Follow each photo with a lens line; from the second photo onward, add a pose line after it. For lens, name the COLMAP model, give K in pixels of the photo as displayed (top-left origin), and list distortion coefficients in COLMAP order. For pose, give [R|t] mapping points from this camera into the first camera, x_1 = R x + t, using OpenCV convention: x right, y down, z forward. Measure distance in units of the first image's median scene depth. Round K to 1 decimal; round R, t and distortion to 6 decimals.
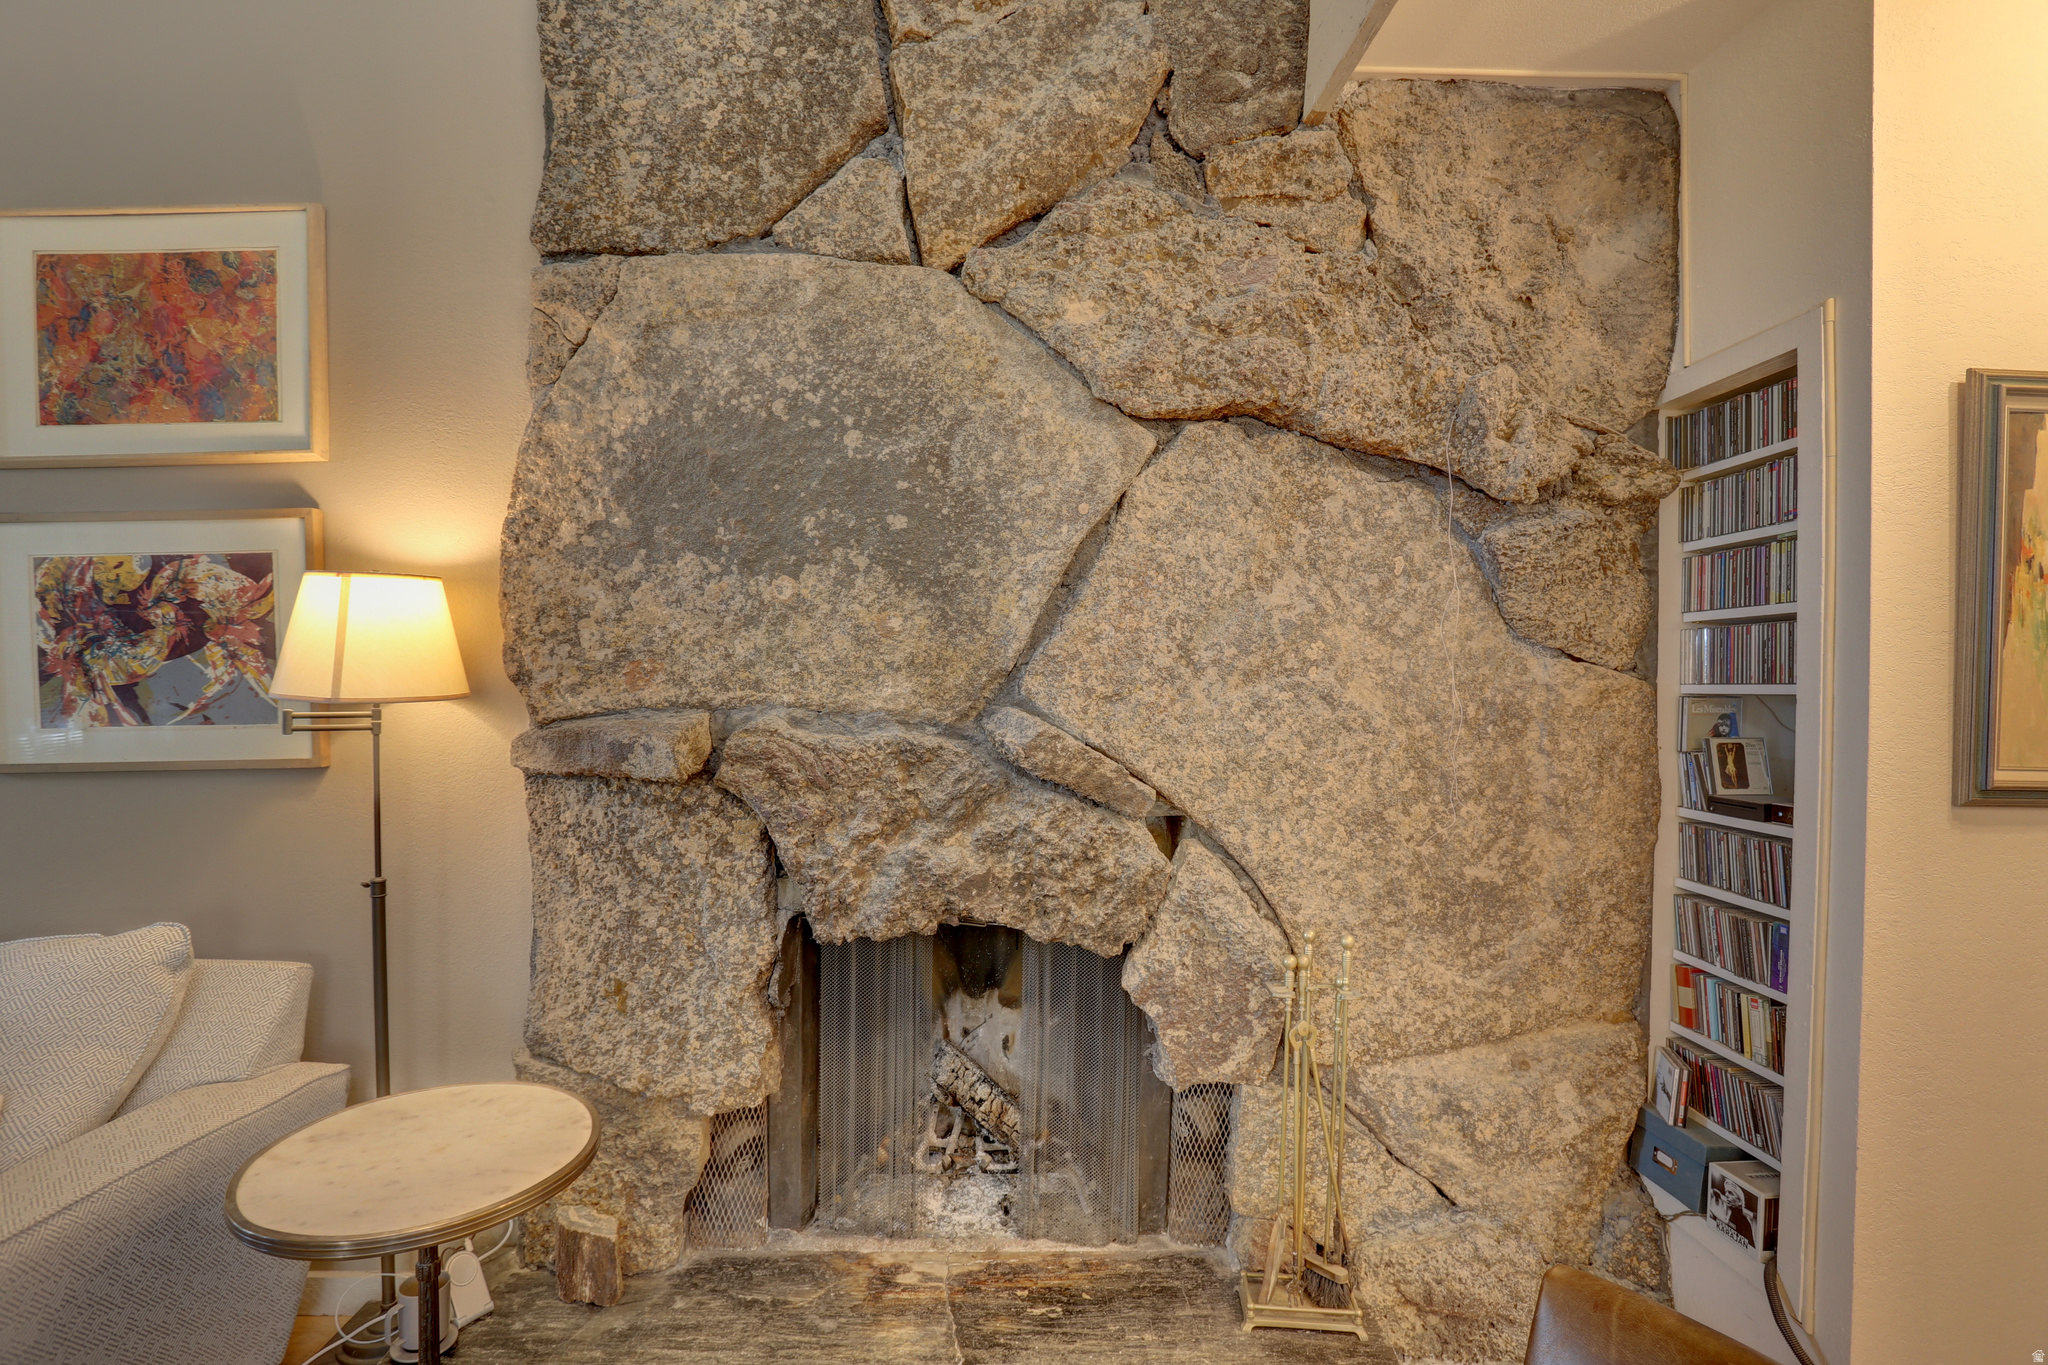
lens RADIAL K [[994.5, 0, 1024.0], [0, 994.5, 682.5], [0, 0, 1]] dist [-0.078385, 0.034701]
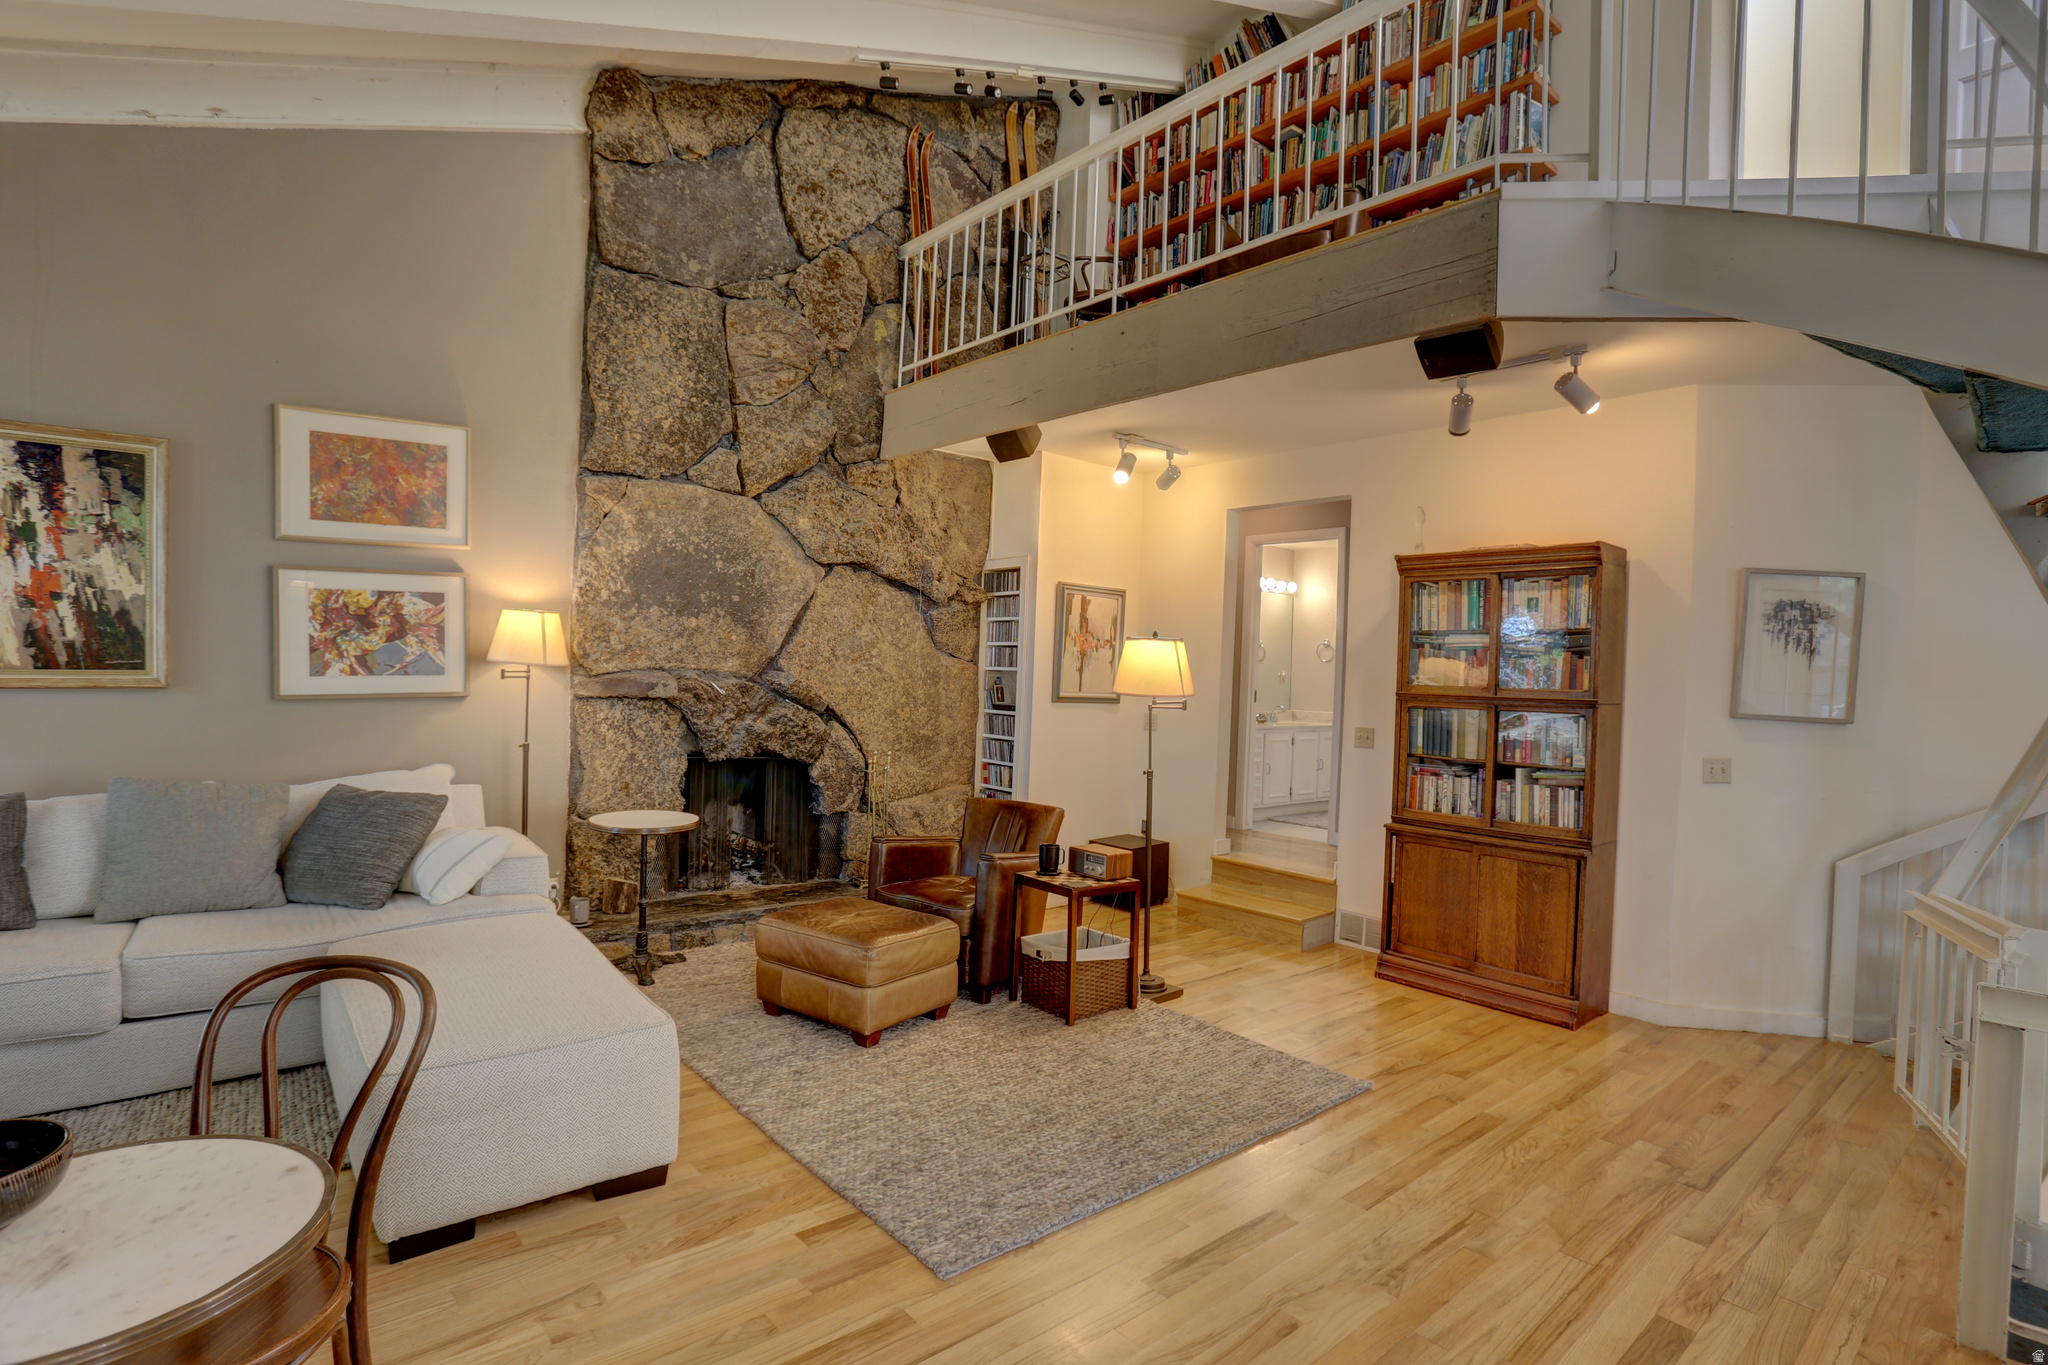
lens RADIAL K [[994.5, 0, 1024.0], [0, 994.5, 682.5], [0, 0, 1]] dist [-0.078385, 0.034701]
pose [[0.782575, 0.005950, 0.622528, -1.120153], [-0.025296, 0.999432, 0.022248, -0.019653], [-0.622042, -0.033158, 0.782281, -1.450359]]
